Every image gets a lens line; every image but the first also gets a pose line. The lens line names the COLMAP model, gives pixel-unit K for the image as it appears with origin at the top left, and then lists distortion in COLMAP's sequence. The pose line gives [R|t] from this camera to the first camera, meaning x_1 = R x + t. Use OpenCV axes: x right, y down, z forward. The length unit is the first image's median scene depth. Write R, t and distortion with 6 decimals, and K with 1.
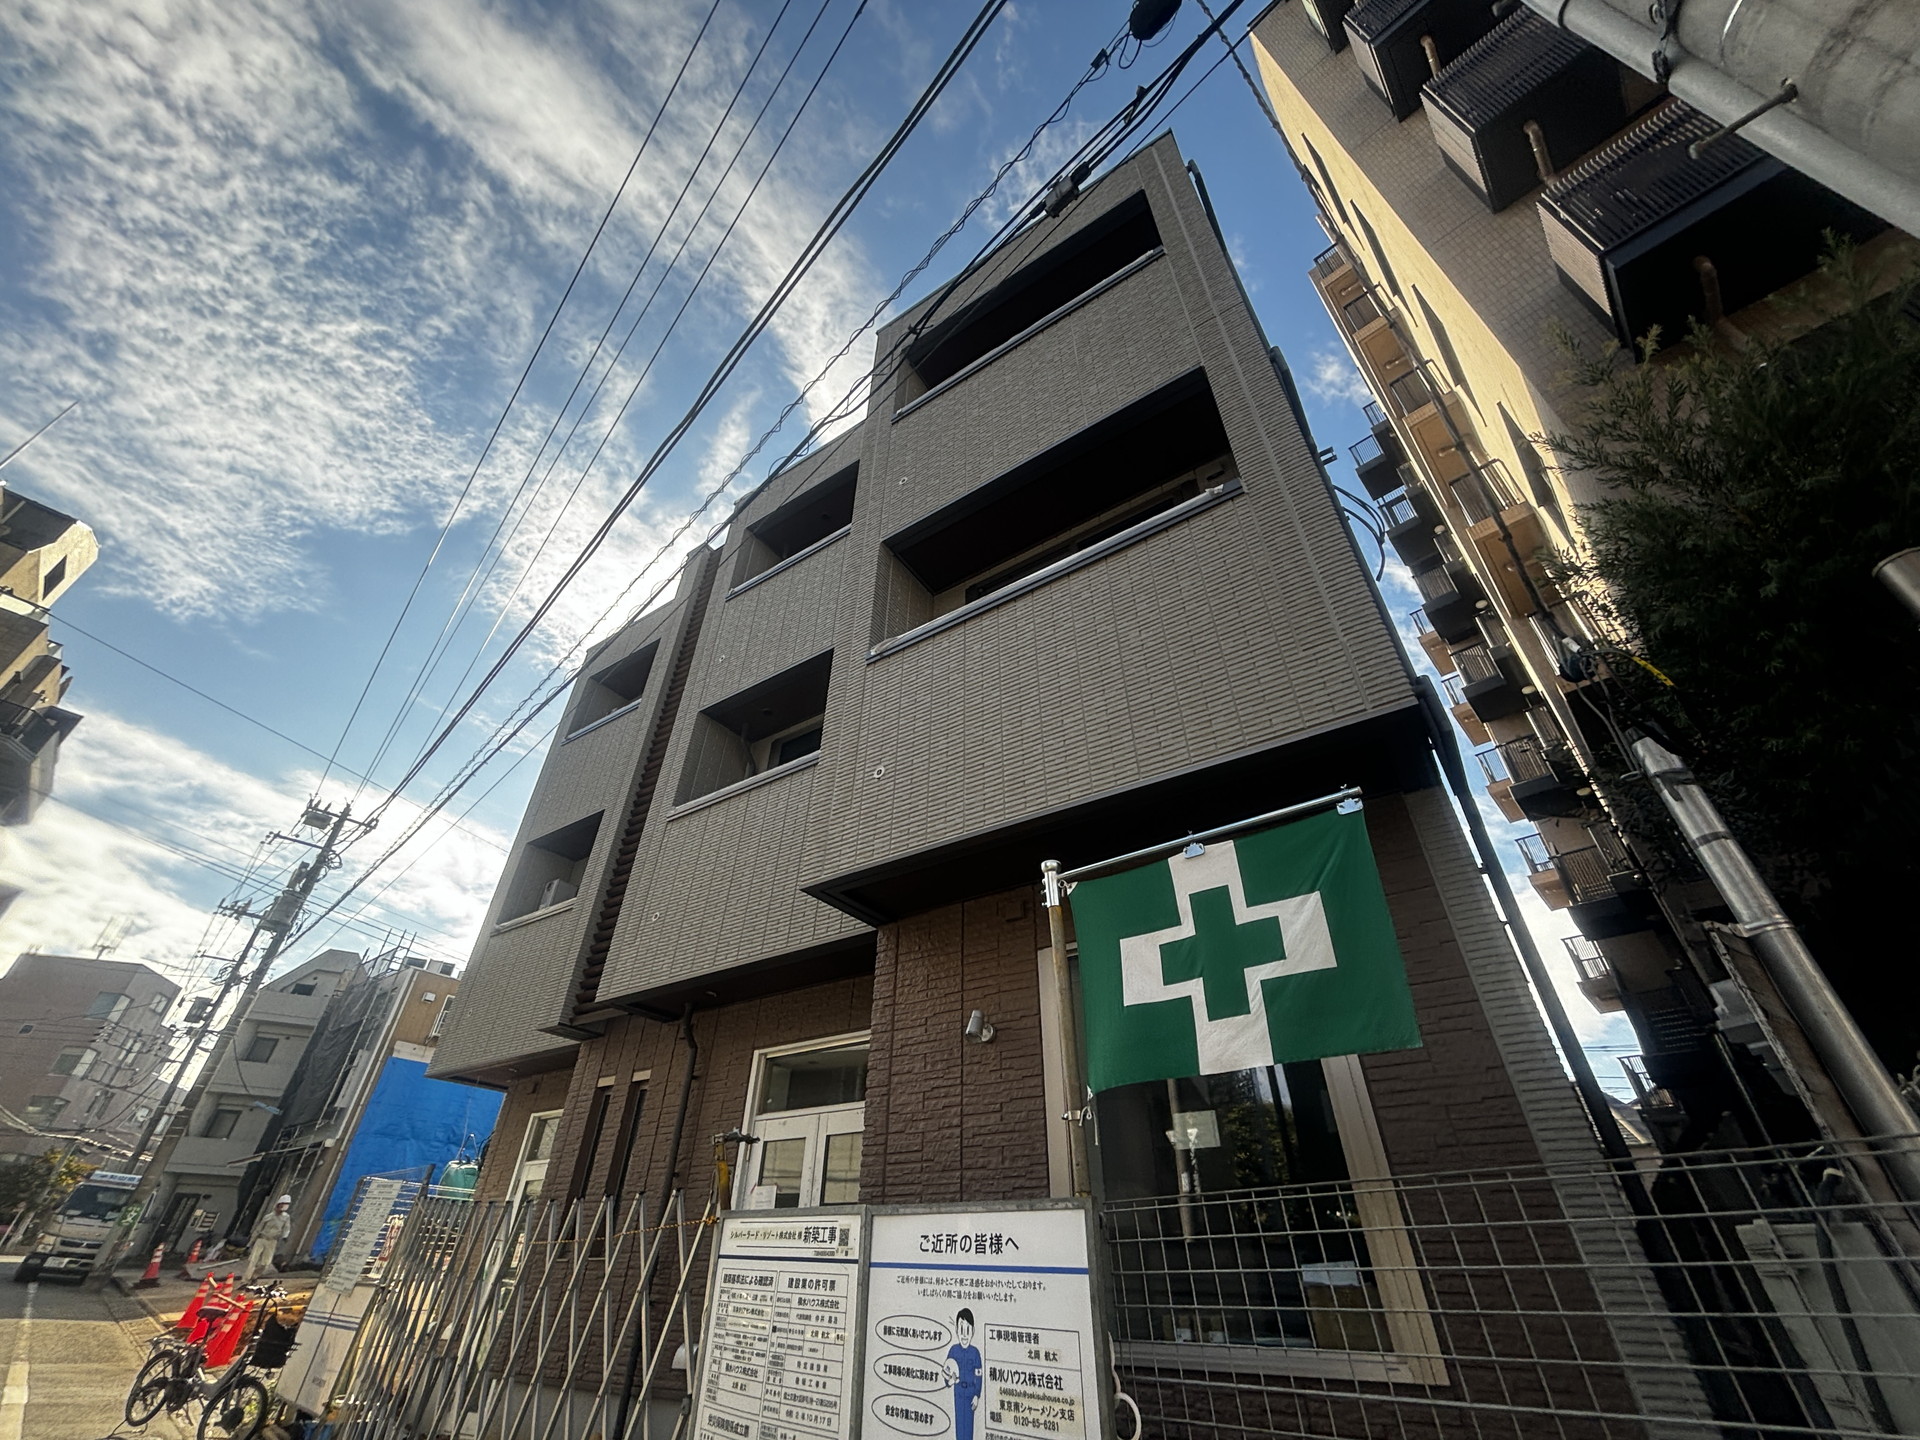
lens RADIAL K [[770.4, 0, 960.0], [0, 770.4, 720.0], [0, 0, 1]] dist [0.000480, 0.000575]
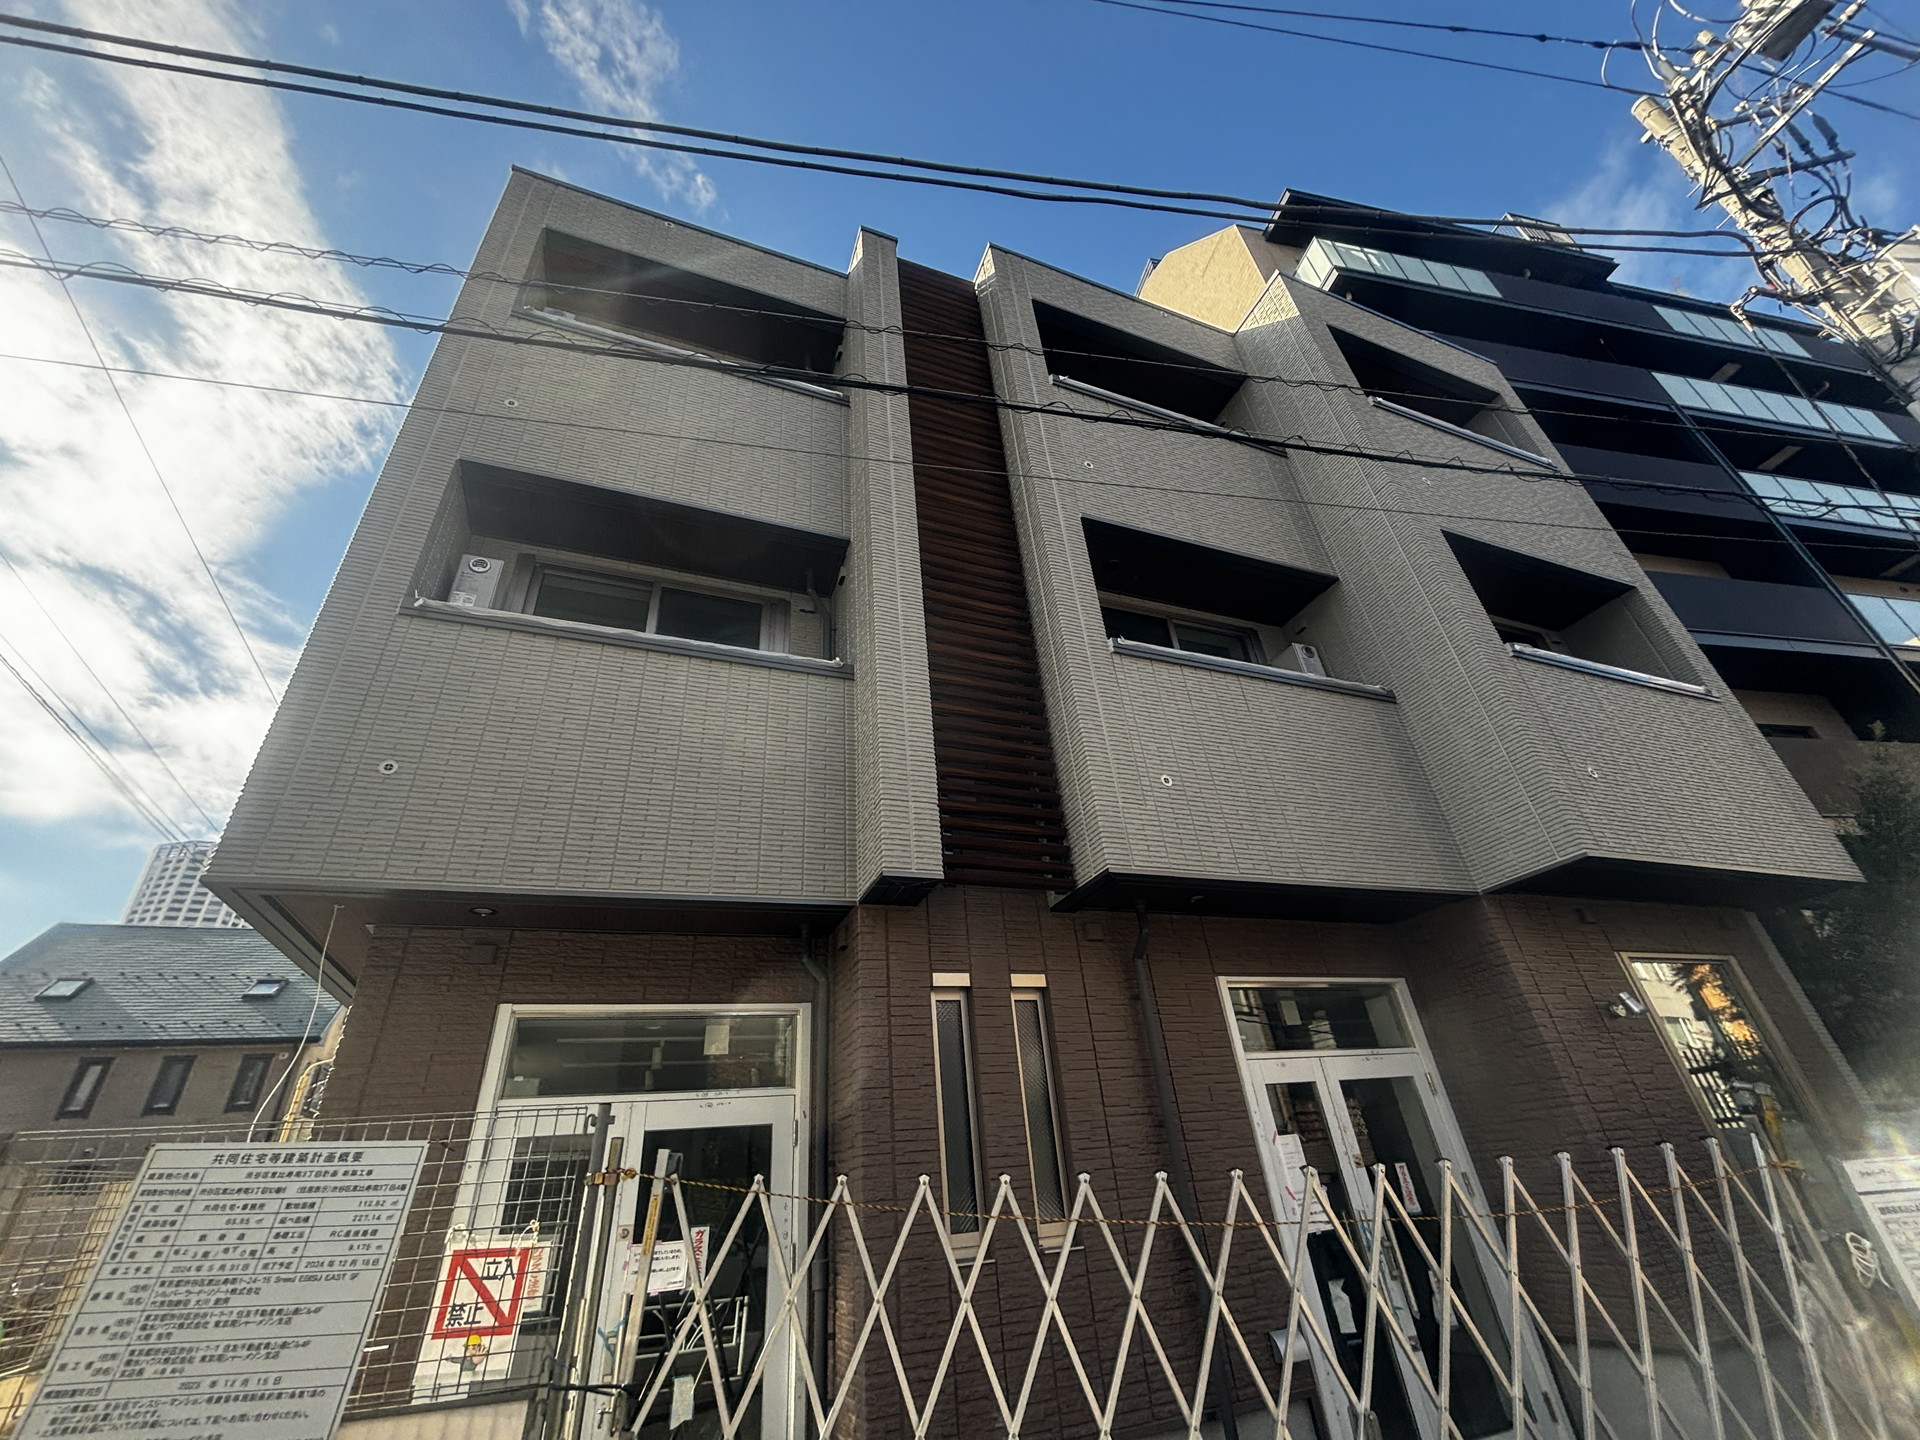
lens RADIAL K [[761.1, 0, 960.0], [0, 761.1, 720.0], [0, 0, 1]] dist [0.014184, -0.005393]
pose [[0.572986, 0.375853, 0.728301, -1.866823], [-0.413377, 0.899862, -0.139169, 0.679460], [-0.707677, -0.221321, 0.670977, 1.168539]]
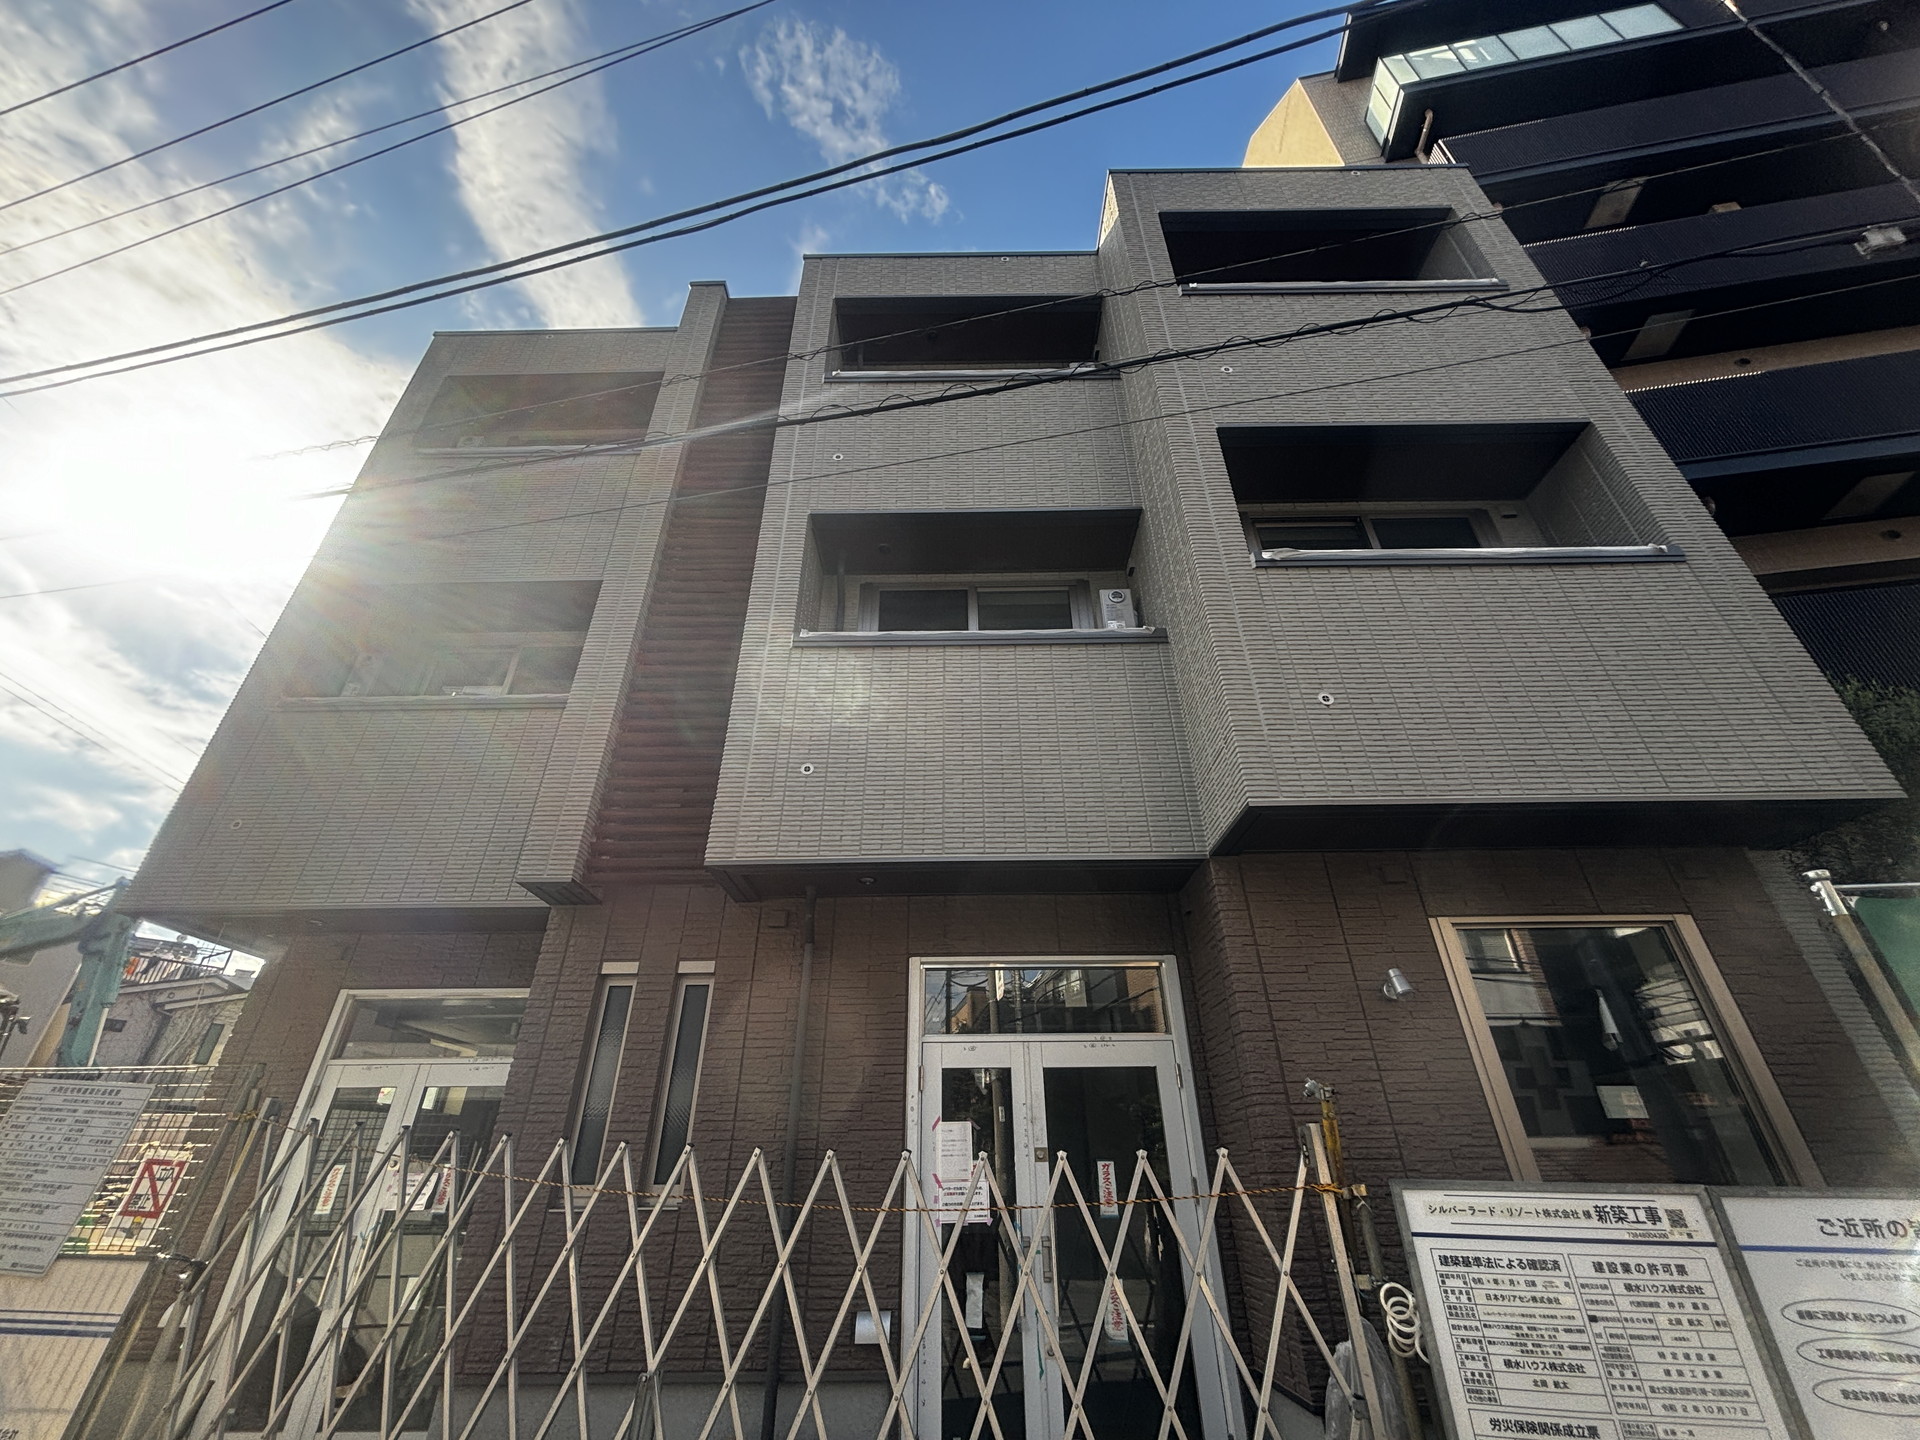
lens RADIAL K [[763.9, 0, 960.0], [0, 763.9, 720.0], [0, 0, 1]] dist [0.010433, -0.003594]
pose [[0.837830, 0.264641, 0.477500, -1.120934], [-0.309208, 0.950867, 0.015550, 0.267869], [-0.449923, -0.160675, 0.878494, 0.509331]]
